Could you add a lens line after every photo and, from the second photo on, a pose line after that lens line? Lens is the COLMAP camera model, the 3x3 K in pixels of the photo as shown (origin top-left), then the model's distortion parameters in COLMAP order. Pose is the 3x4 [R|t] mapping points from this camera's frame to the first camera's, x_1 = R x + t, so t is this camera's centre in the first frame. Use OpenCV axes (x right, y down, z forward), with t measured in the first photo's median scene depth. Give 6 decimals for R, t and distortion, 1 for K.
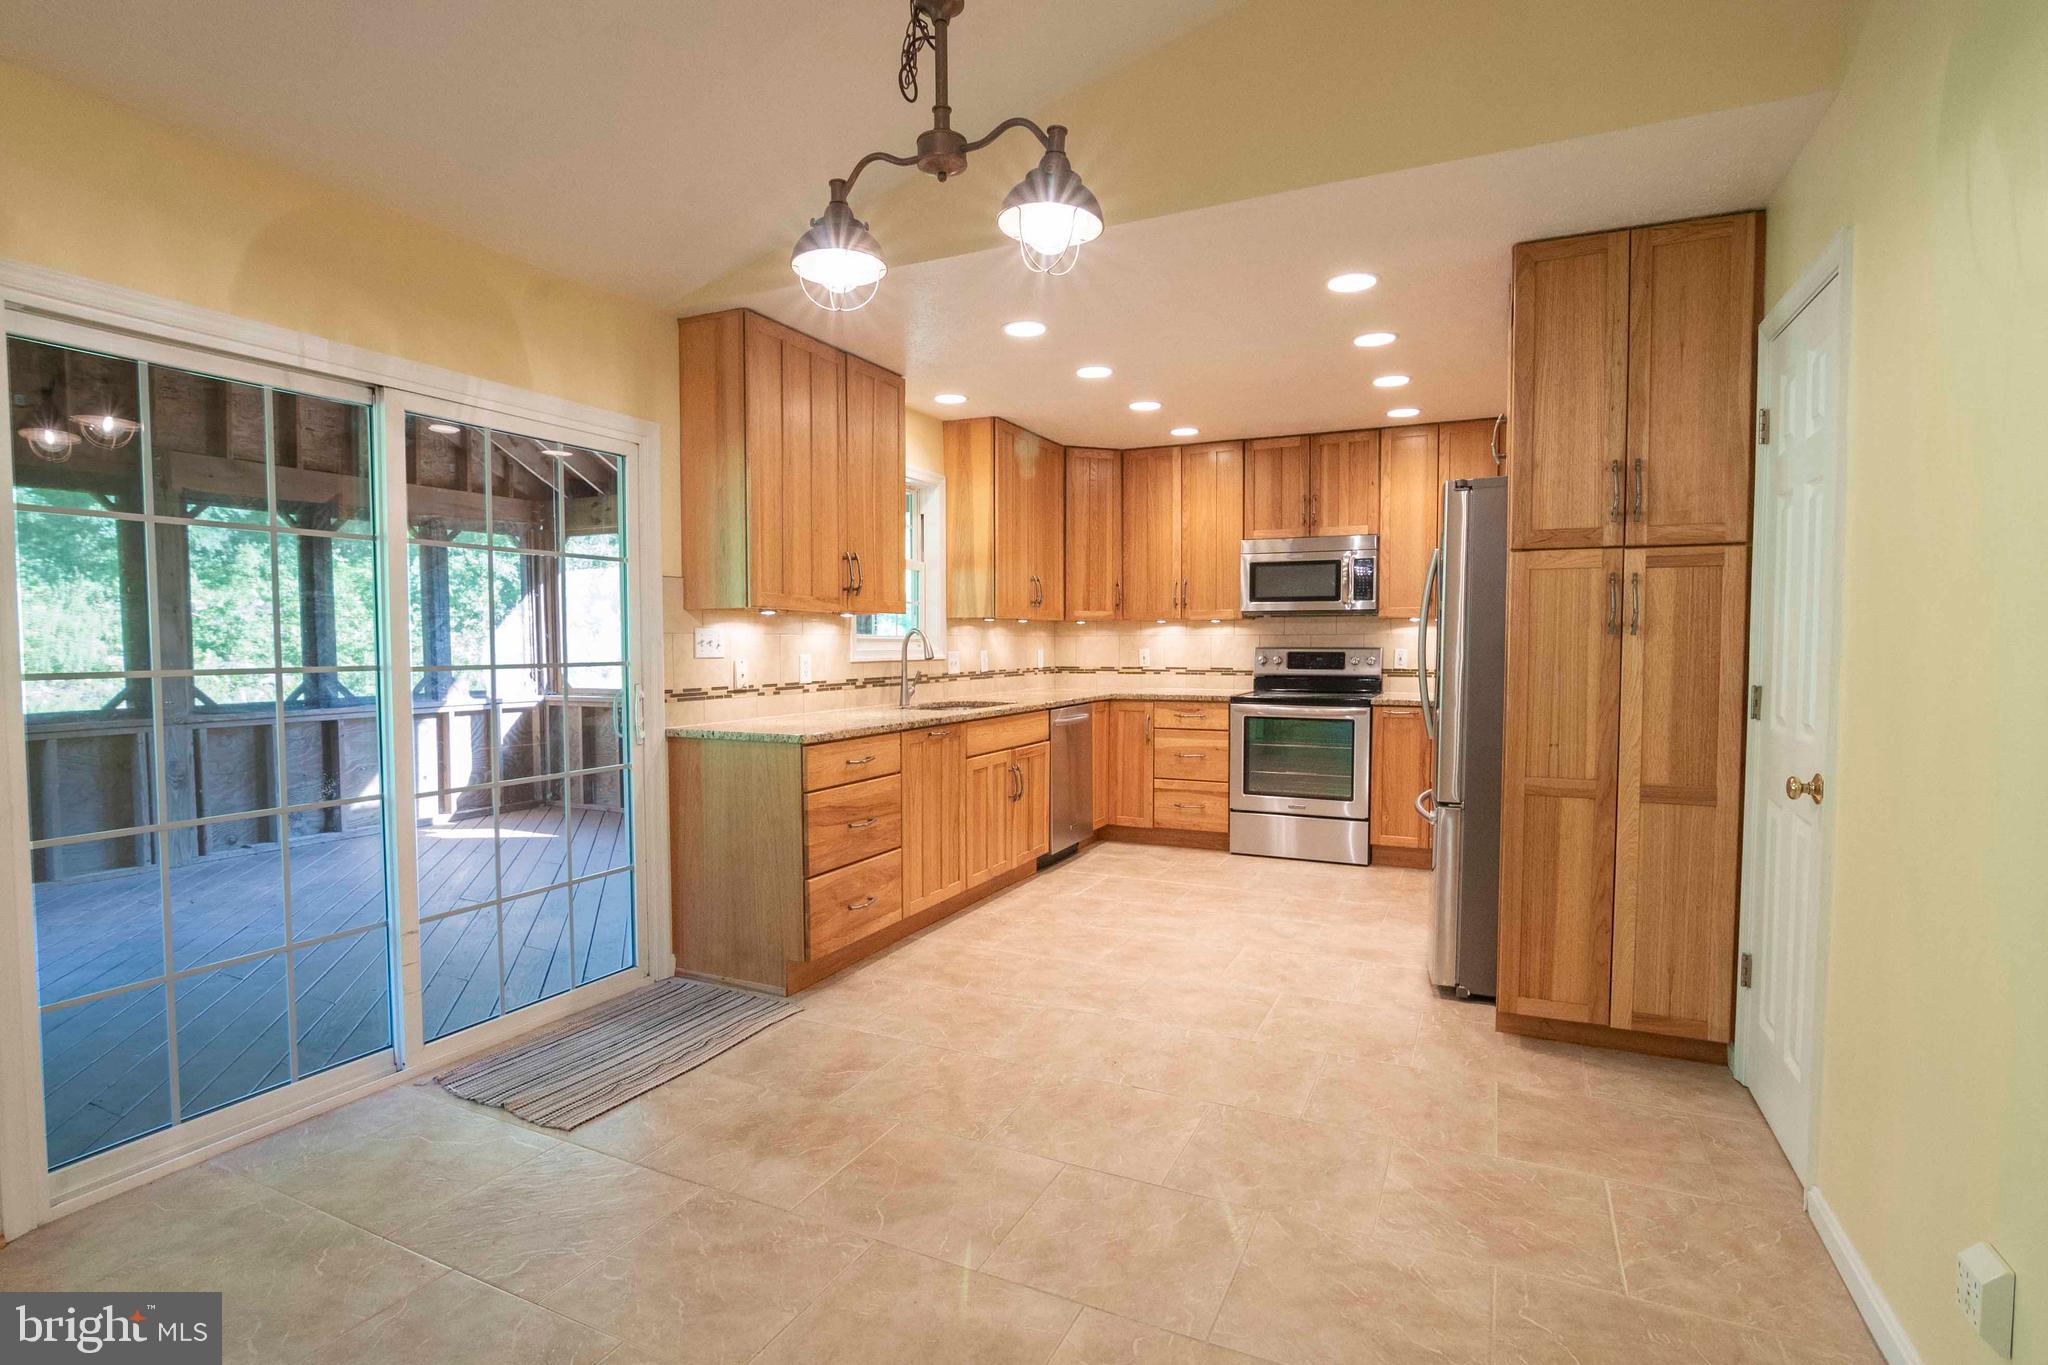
lens RADIAL K [[1010.5, 0, 1007.9], [0, 1010.5, 690.9], [0, 0, 1]] dist [-0.029795, 0.009738]
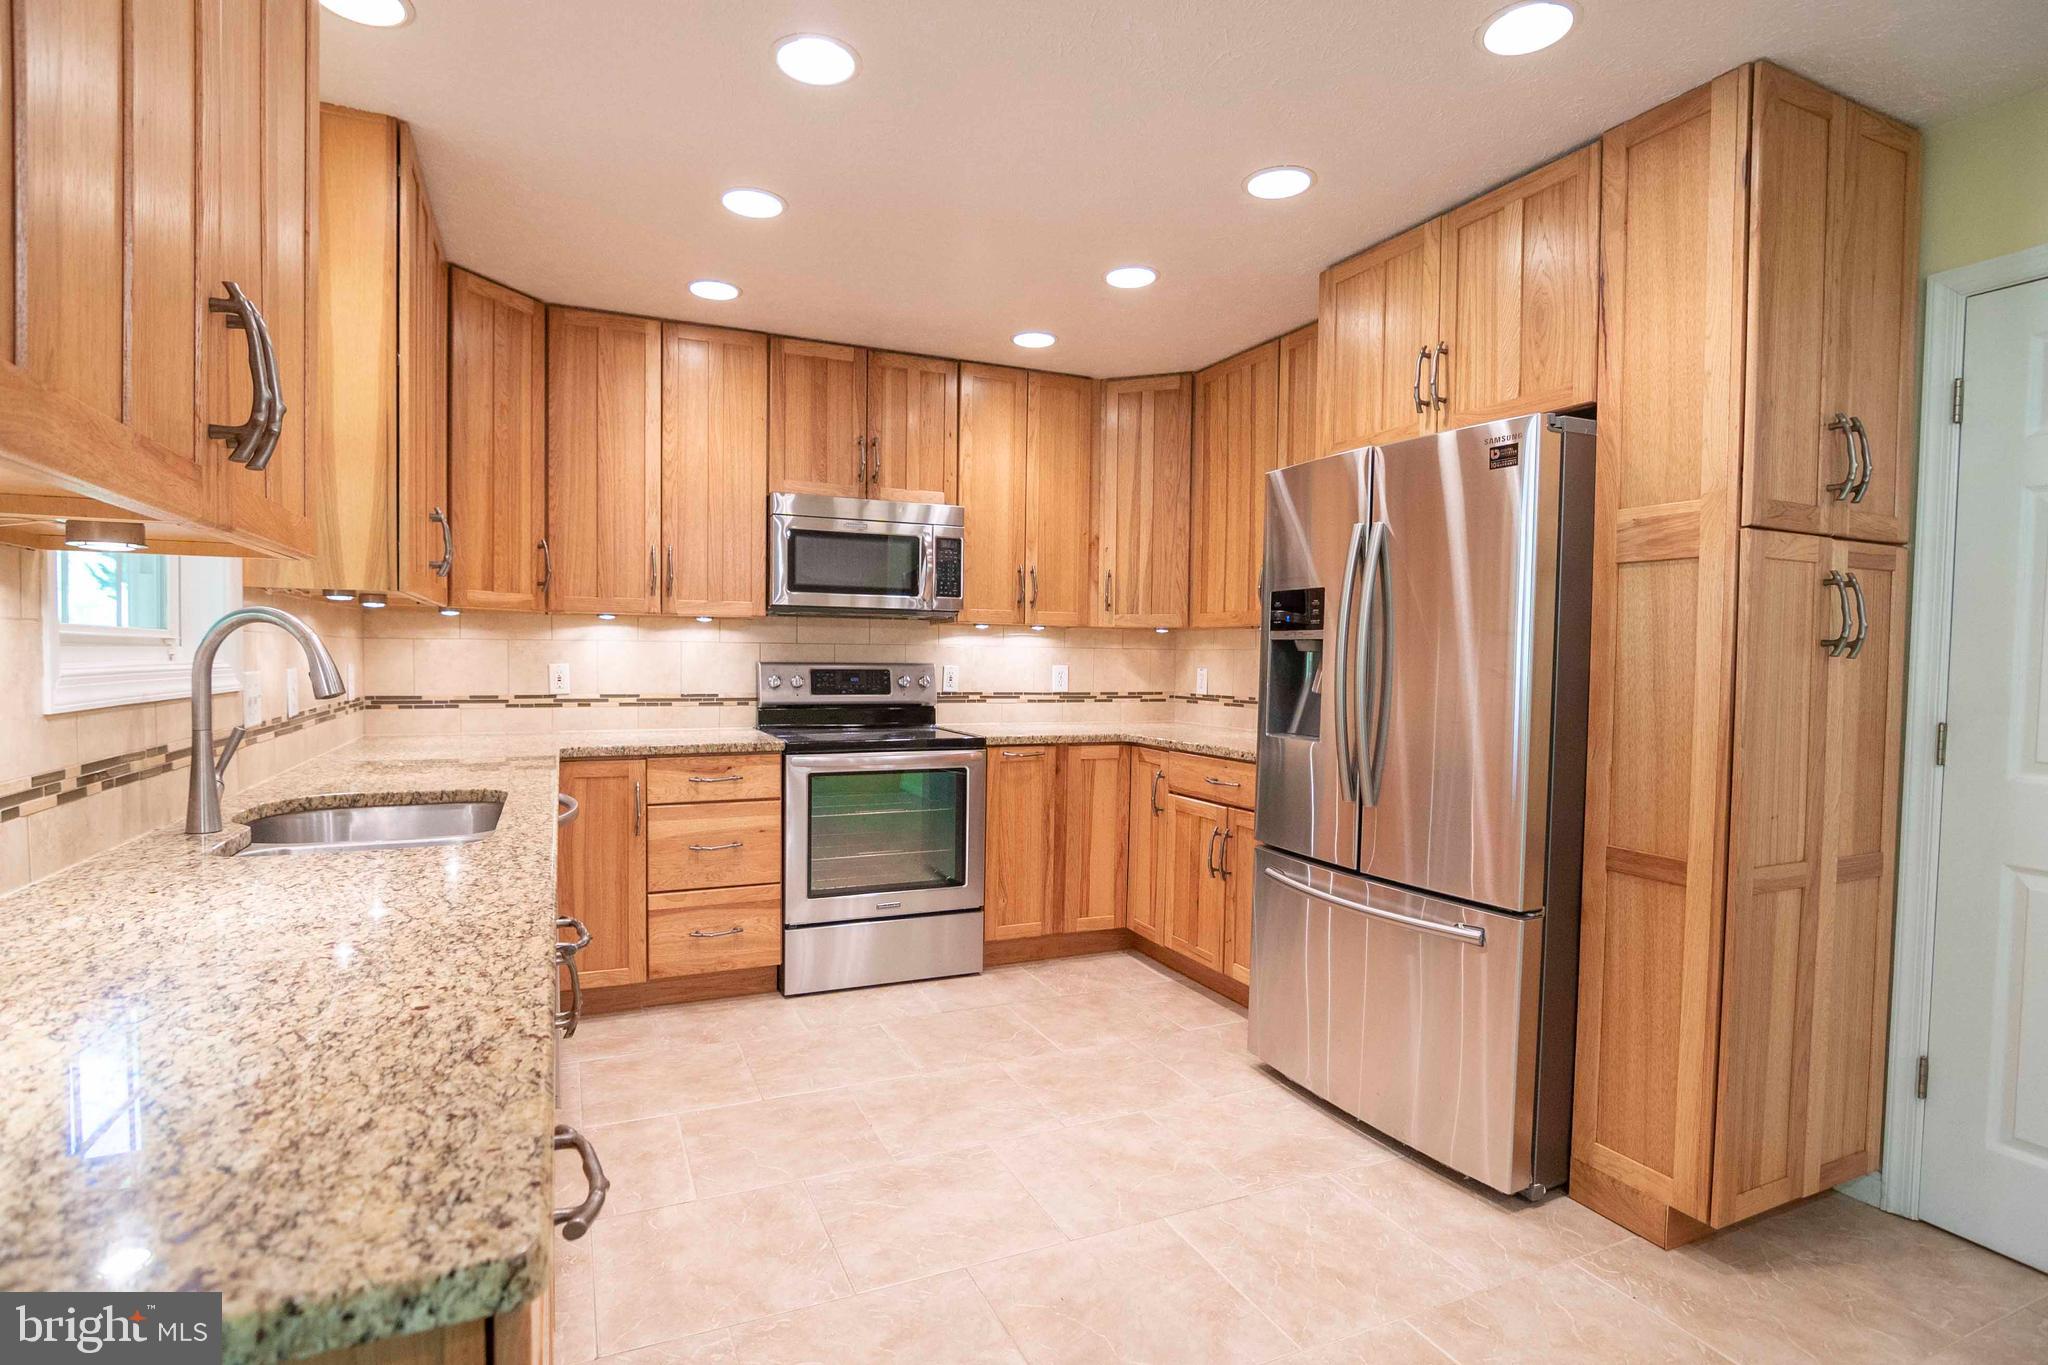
lens RADIAL K [[1010.5, 0, 1012.9], [0, 1010.5, 687.2], [0, 0, 1]] dist [-0.029795, 0.009738]
pose [[0.640690, -0.014828, 0.767656, -0.195470], [0.024371, 0.999702, -0.001030, -0.029503], [-0.767413, 0.019368, 0.640861, 0.608492]]
